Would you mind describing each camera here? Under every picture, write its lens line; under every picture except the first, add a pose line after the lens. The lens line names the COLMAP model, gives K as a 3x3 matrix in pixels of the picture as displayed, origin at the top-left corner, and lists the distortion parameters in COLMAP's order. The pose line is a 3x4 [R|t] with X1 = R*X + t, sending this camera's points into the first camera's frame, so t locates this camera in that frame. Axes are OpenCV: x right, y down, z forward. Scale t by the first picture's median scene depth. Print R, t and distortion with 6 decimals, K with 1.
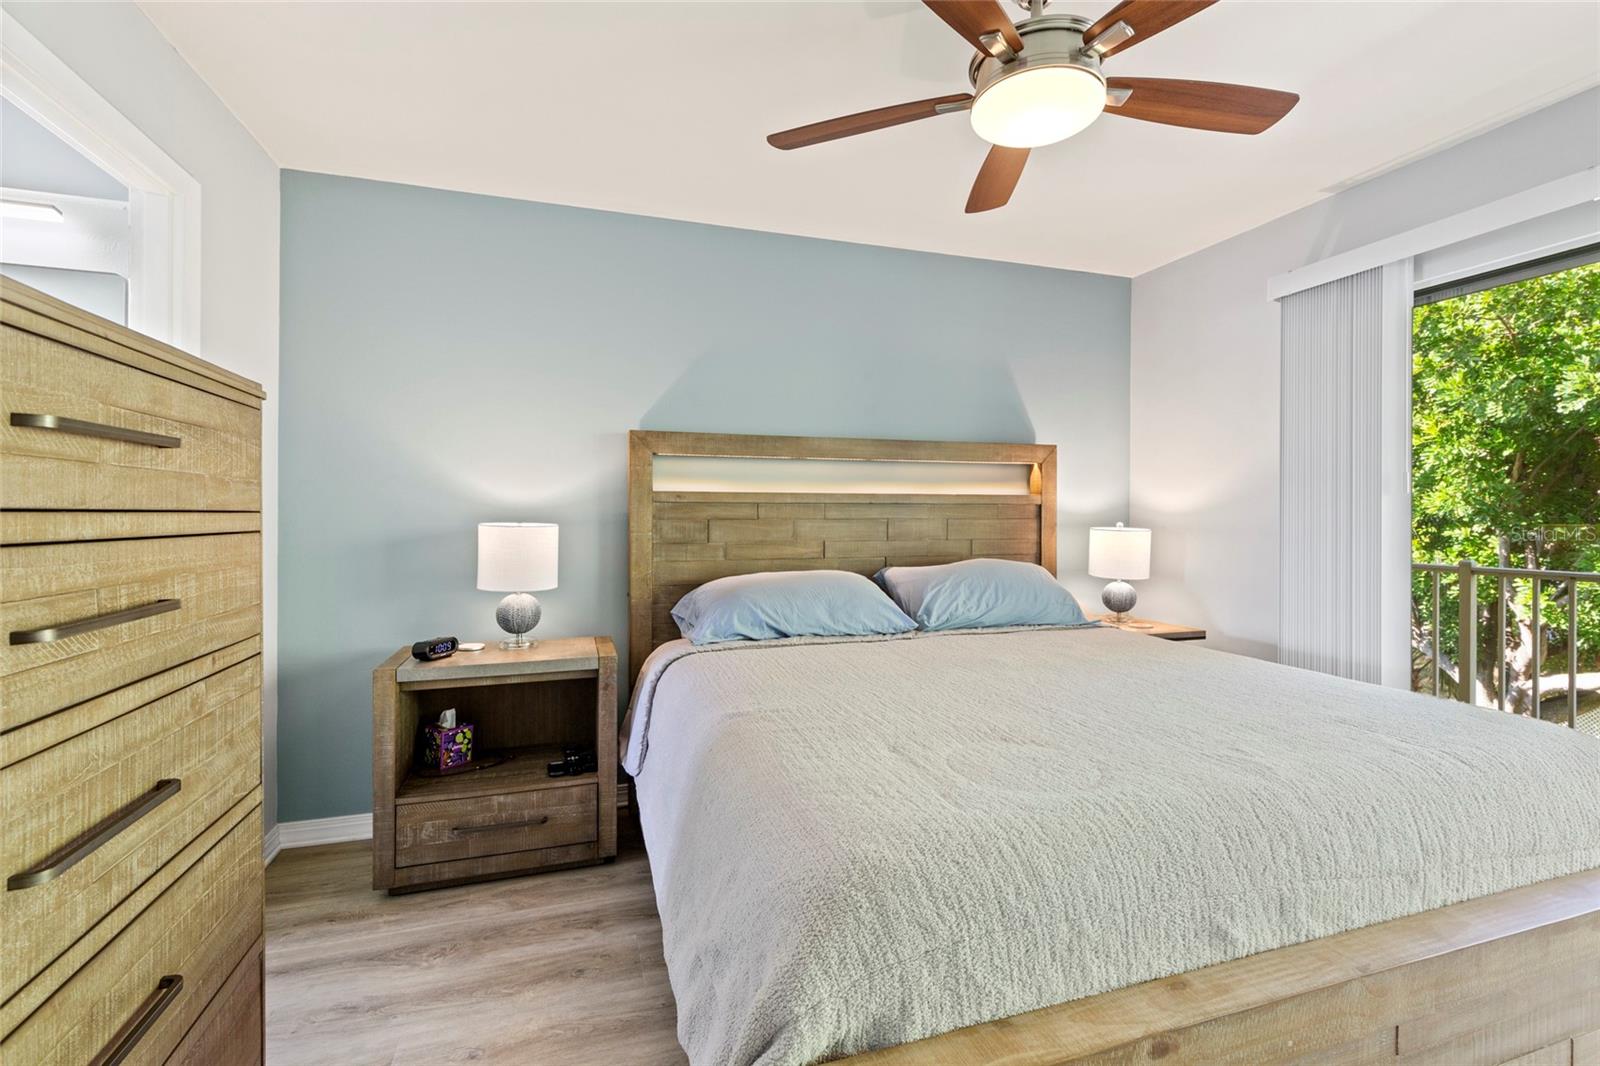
lens RADIAL K [[720.3, 0, 811.4], [0, 720.3, 514.5], [0, 0, 1]] dist [-0.000166, -0.000284]
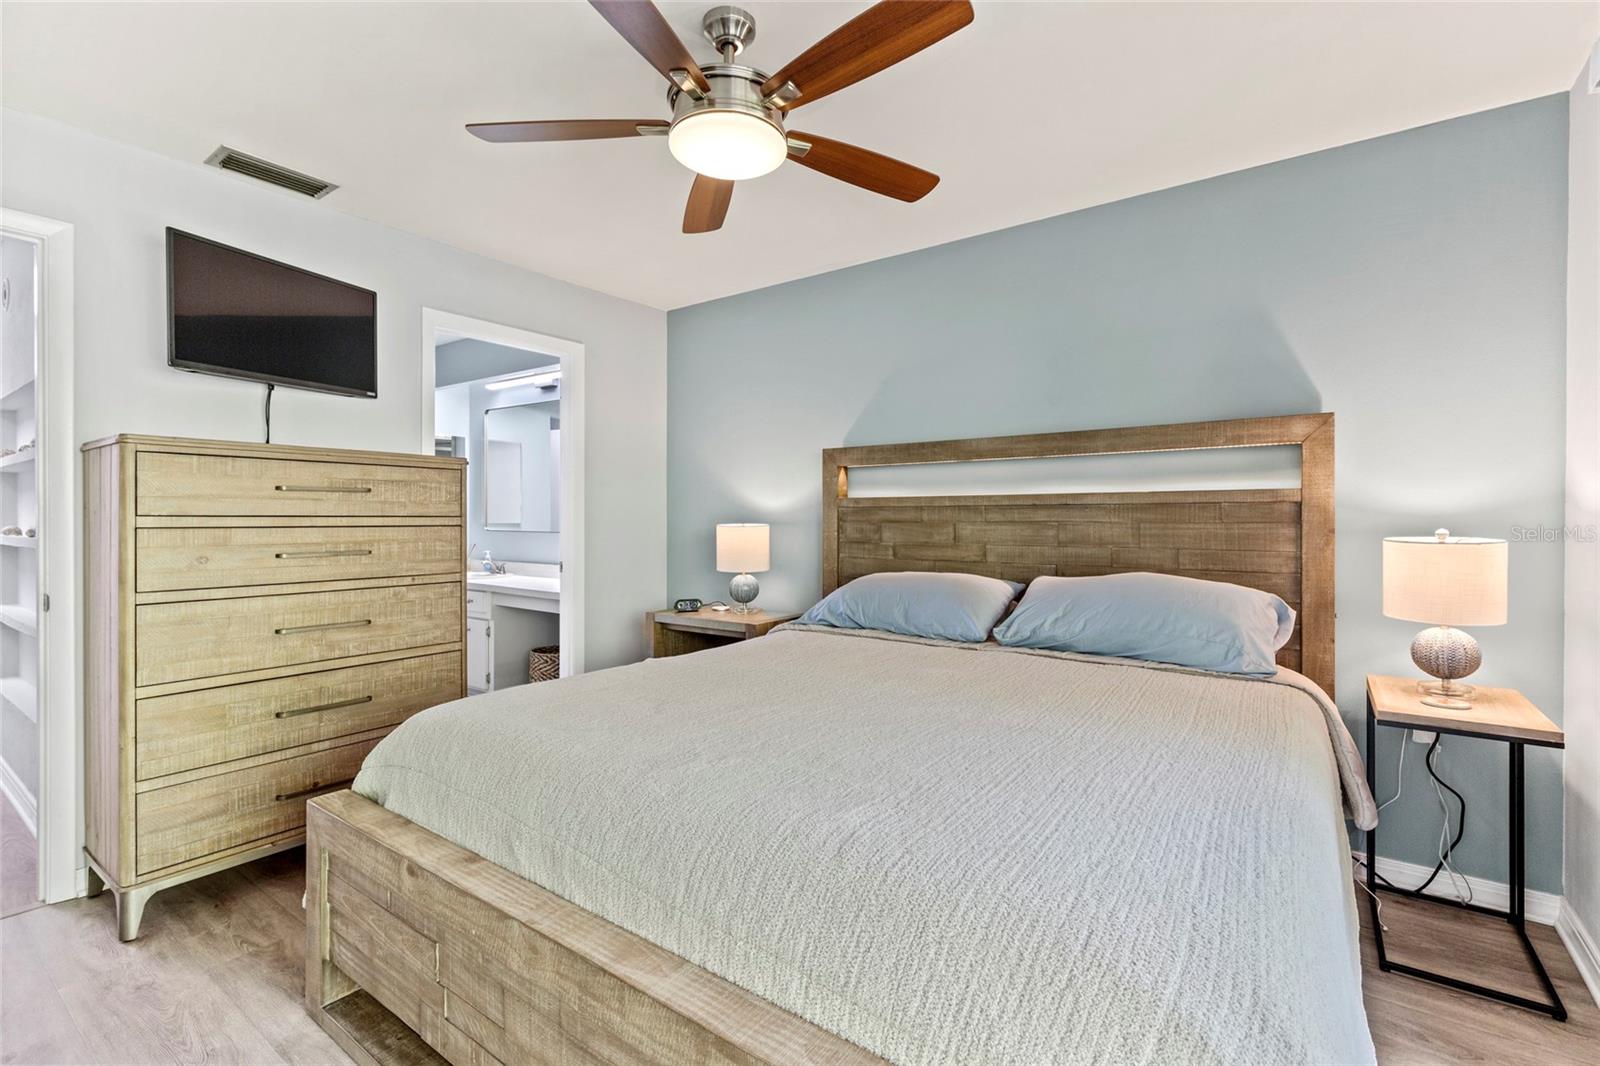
lens RADIAL K [[720.3, 0, 811.4], [0, 720.3, 514.5], [0, 0, 1]] dist [-0.000166, -0.000284]
pose [[0.585212, -0.006220, -0.810857, 0.707678], [0.001148, 0.999976, -0.006842, 0.002795], [0.810880, 0.003073, 0.585205, 0.255511]]
